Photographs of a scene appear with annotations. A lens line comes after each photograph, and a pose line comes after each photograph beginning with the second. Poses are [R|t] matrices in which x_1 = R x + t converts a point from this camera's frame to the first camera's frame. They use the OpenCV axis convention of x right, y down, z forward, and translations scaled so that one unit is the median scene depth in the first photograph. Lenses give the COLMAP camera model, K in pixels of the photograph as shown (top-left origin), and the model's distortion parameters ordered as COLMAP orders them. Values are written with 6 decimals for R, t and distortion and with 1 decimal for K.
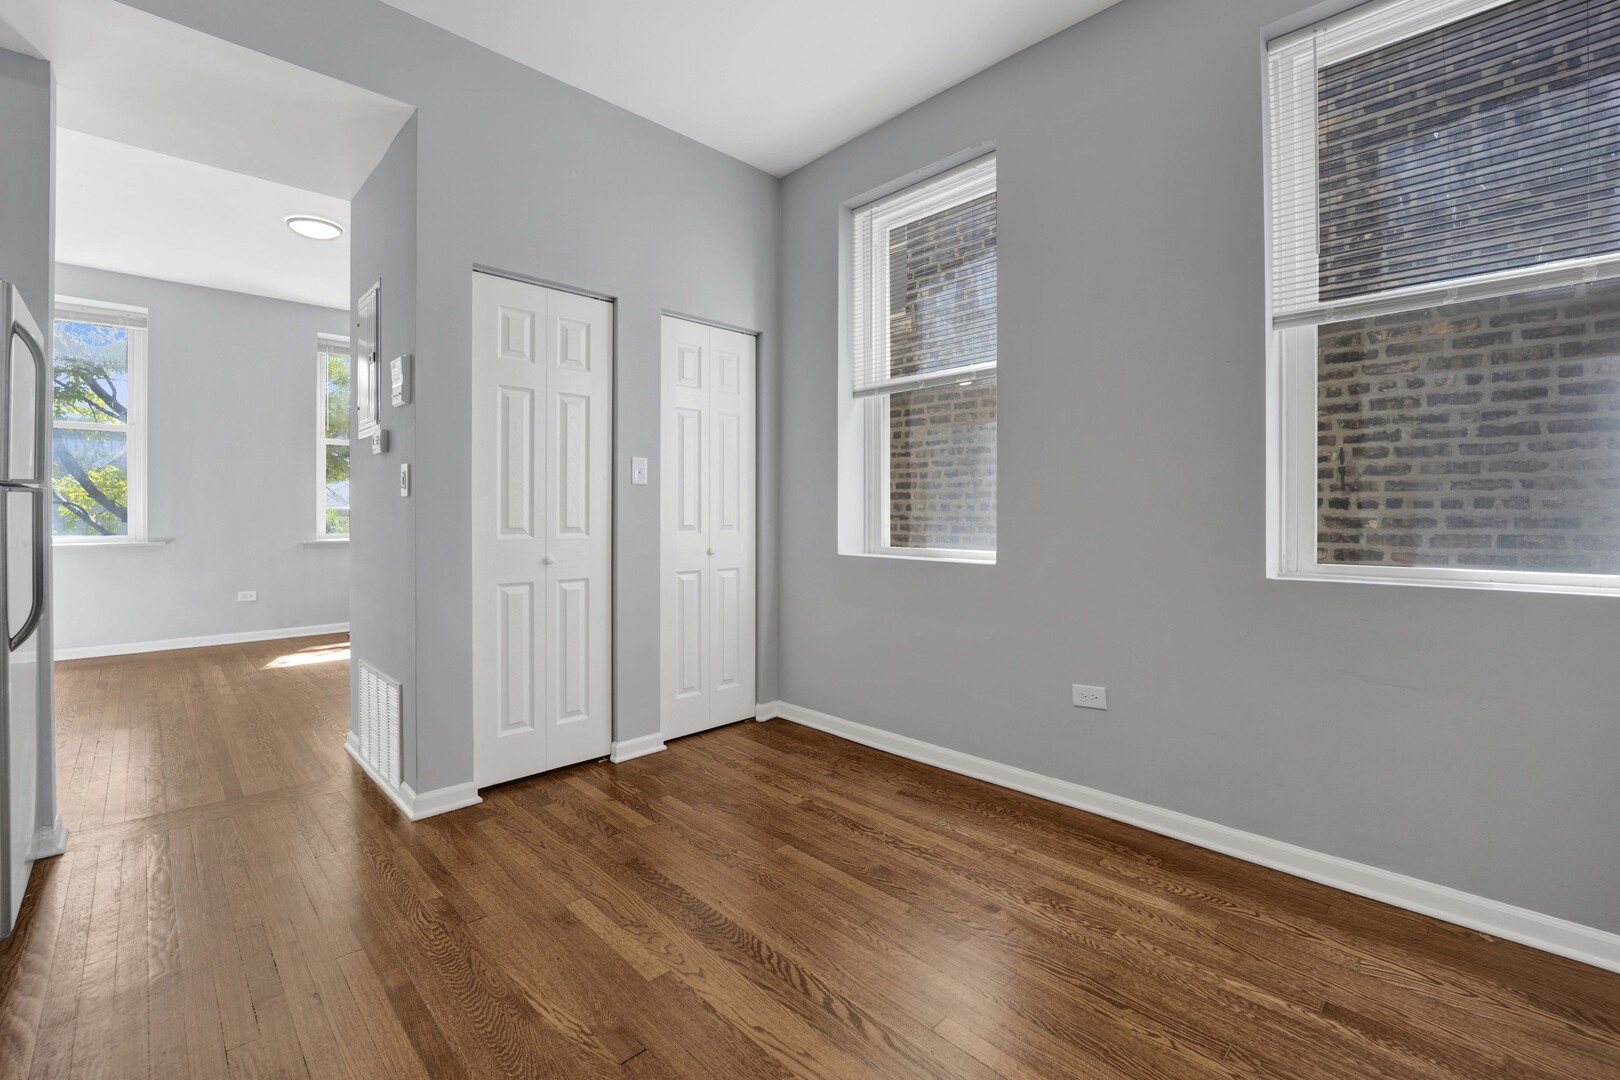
lens RADIAL K [[678.4, 0, 812.2], [0, 678.4, 519.4], [0, 0, 1]] dist [-0.015753, 0.000041]
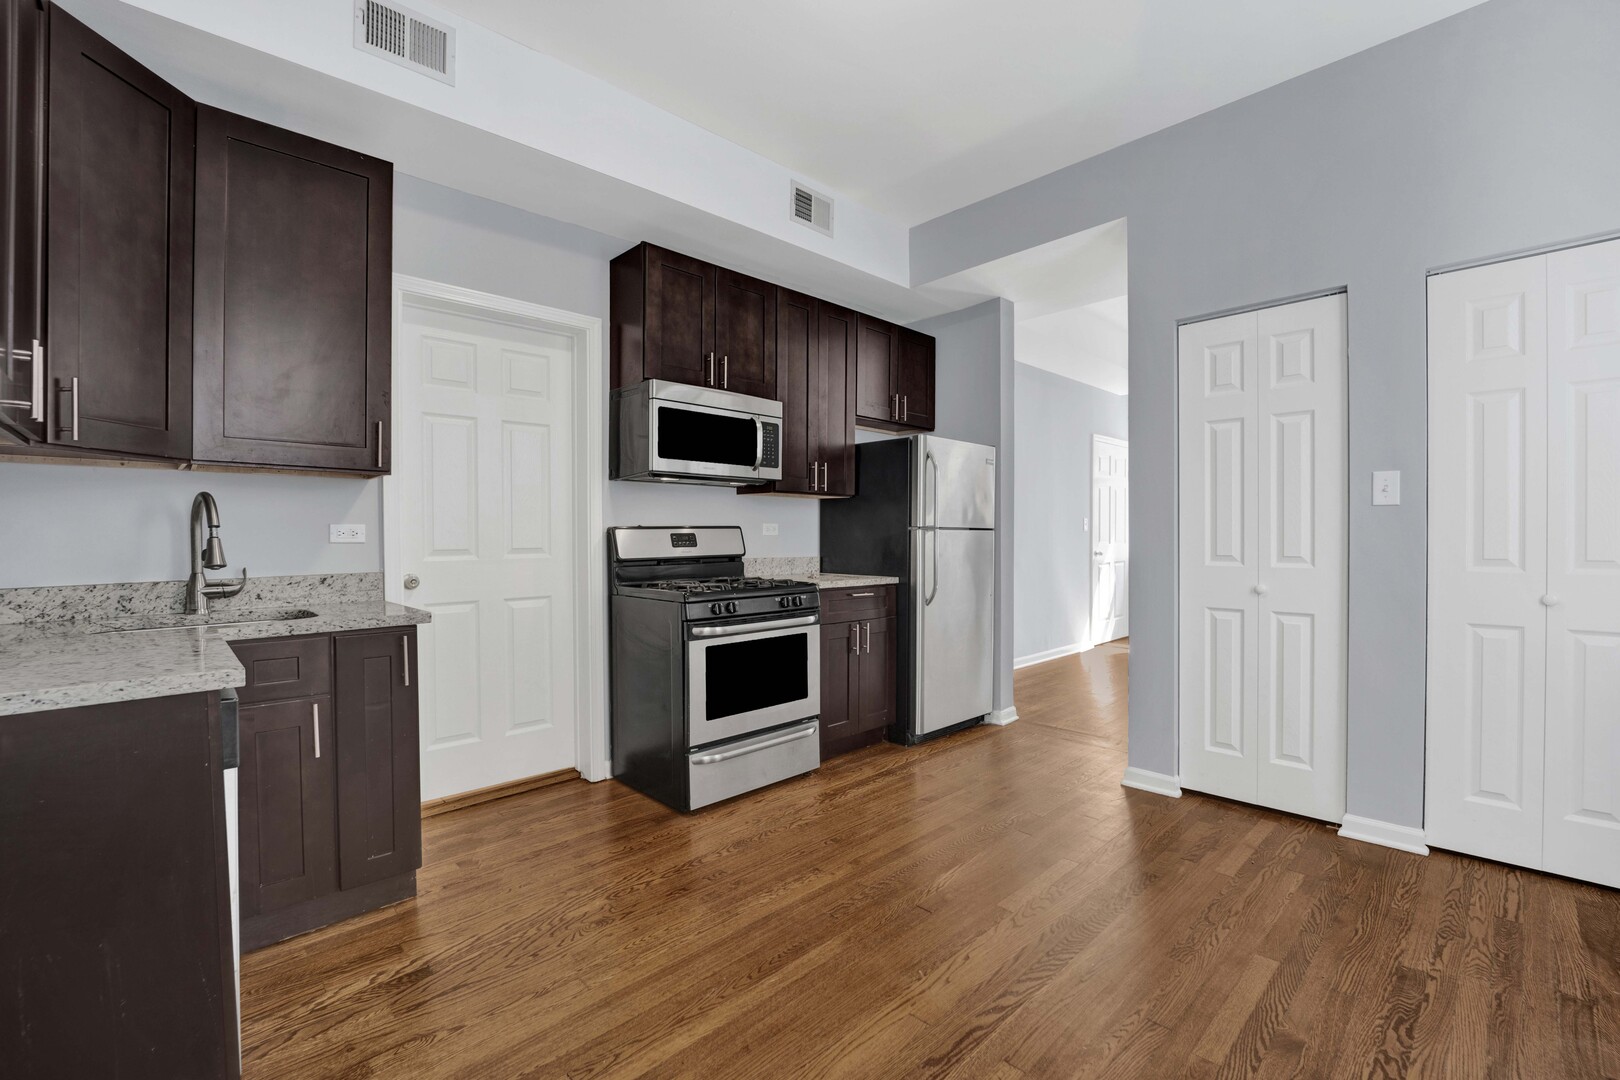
lens RADIAL K [[702.2, 0, 810.0], [0, 702.2, 540.0], [0, 0, 1]] dist [-0.018846, -0.000513]
pose [[-0.005499, 0.005333, -0.999971, 0.634365], [-0.000393, 0.999986, 0.005335, -0.016417], [0.999985, 0.000422, -0.005497, 0.369496]]
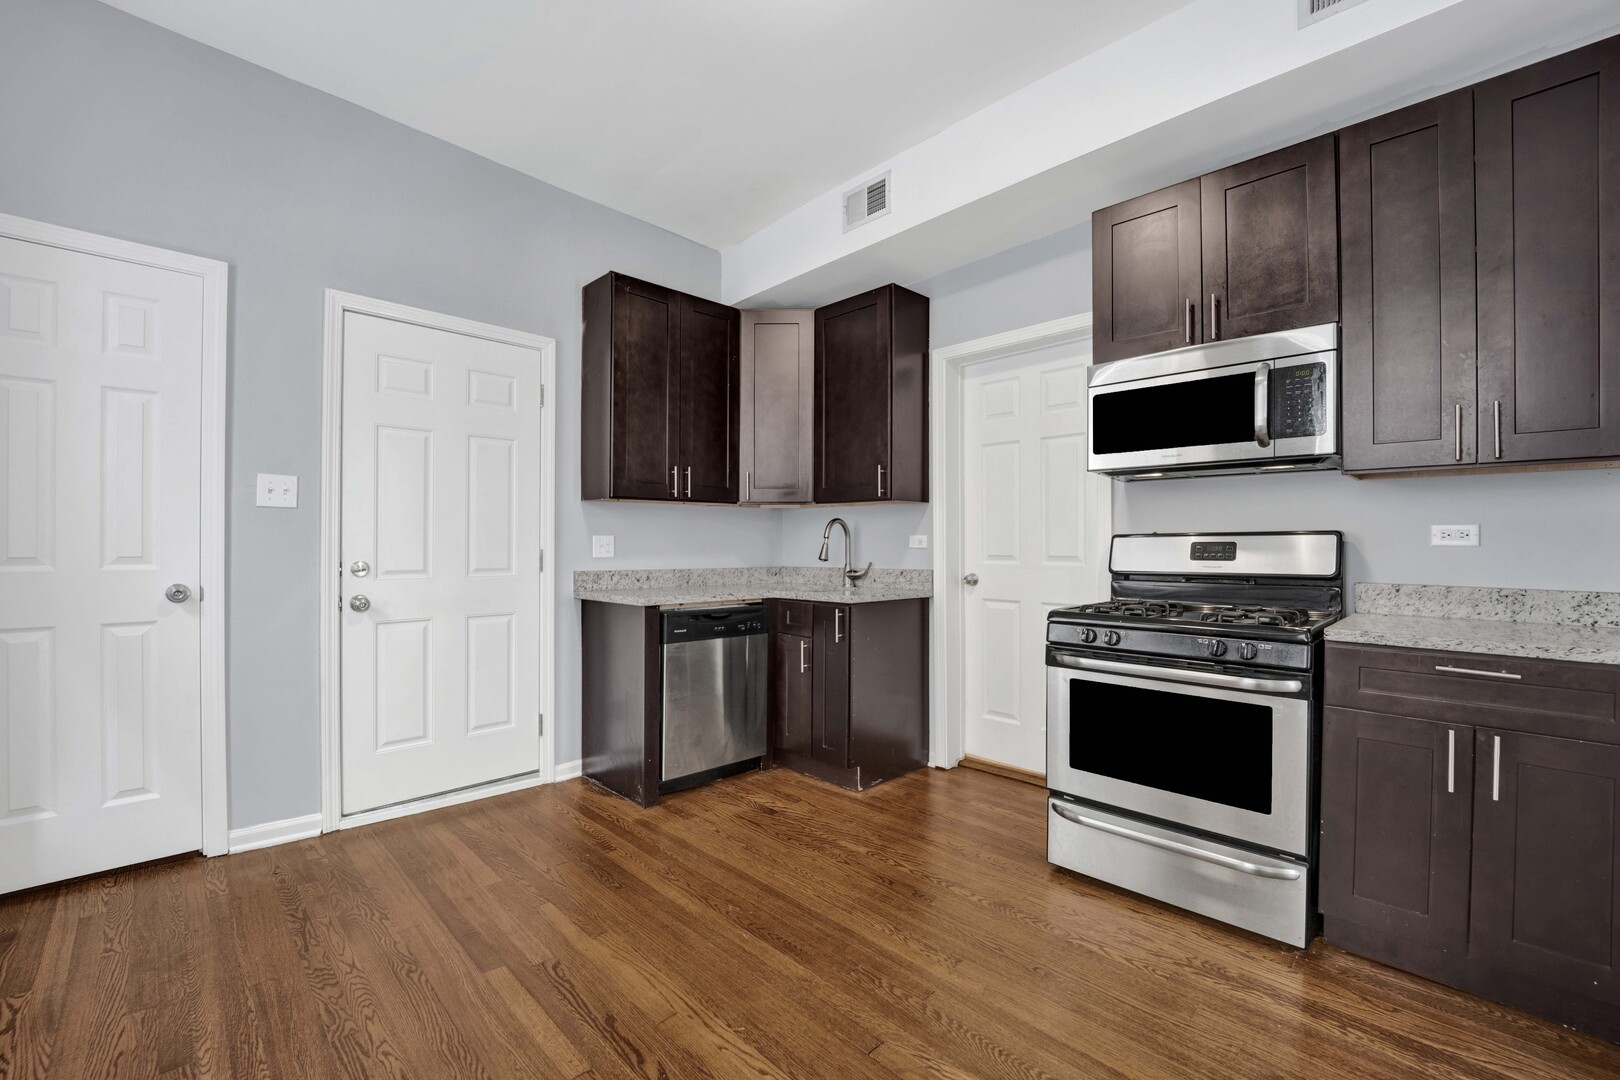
lens RADIAL K [[679.3, 0, 810.0], [0, 679.3, 540.0], [0, 0, 1]] dist [-0.018958, -0.000248]
pose [[-0.999977, -0.004615, 0.004968, -0.078061], [-0.004619, 0.999989, -0.000821, -0.021170], [-0.004964, -0.000844, -0.999987, 1.040651]]
